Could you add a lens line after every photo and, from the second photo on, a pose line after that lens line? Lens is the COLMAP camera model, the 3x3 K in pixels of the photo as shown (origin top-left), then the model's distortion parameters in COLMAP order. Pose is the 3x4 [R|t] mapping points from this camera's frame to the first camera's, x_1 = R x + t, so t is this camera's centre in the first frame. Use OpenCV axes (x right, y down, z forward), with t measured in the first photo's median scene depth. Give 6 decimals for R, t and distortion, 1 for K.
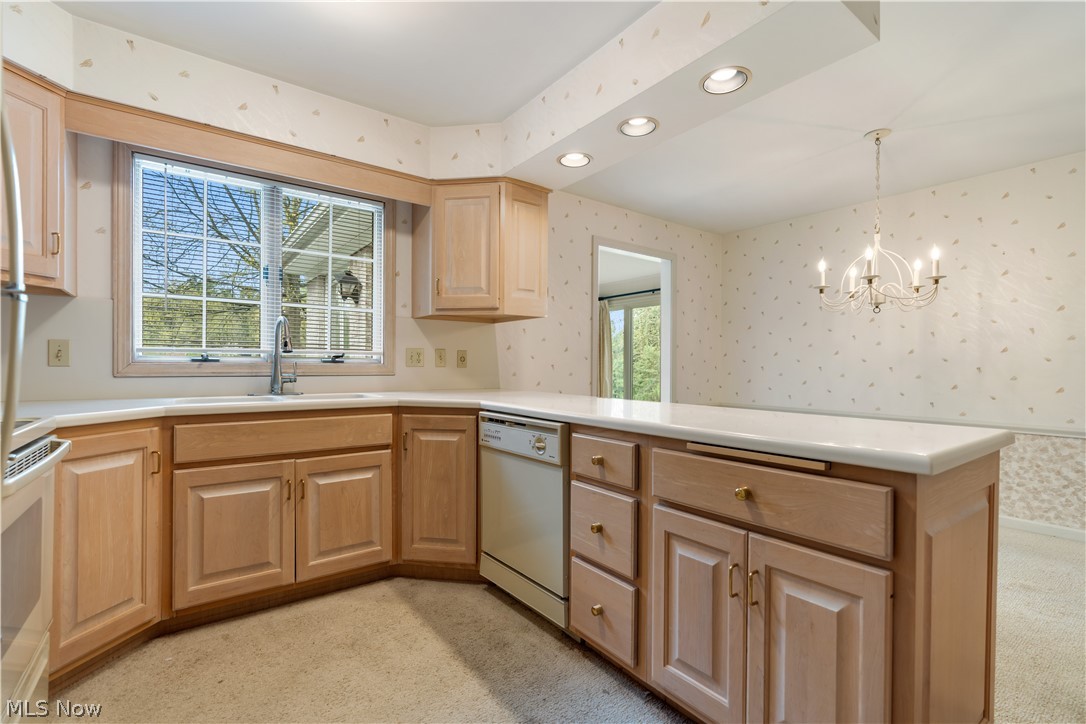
lens RADIAL K [[492.9, 0, 540.8], [0, 492.9, 365.5], [0, 0, 1]] dist [-0.010069, 0.003743]
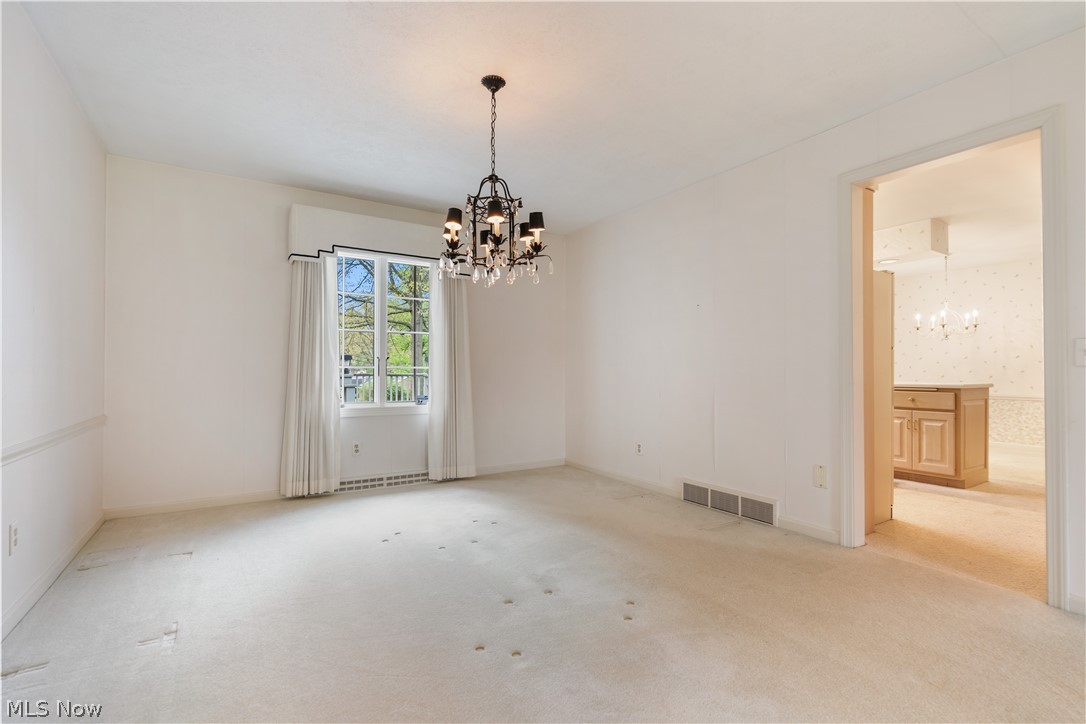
lens RADIAL K [[492.9, 0, 544.8], [0, 492.9, 368.0], [0, 0, 1]] dist [-0.010069, 0.003743]
pose [[0.997080, -0.007407, -0.076000, -1.902019], [0.006794, 0.999942, -0.008326, 0.041141], [0.076057, 0.007785, 0.997073, -2.667020]]
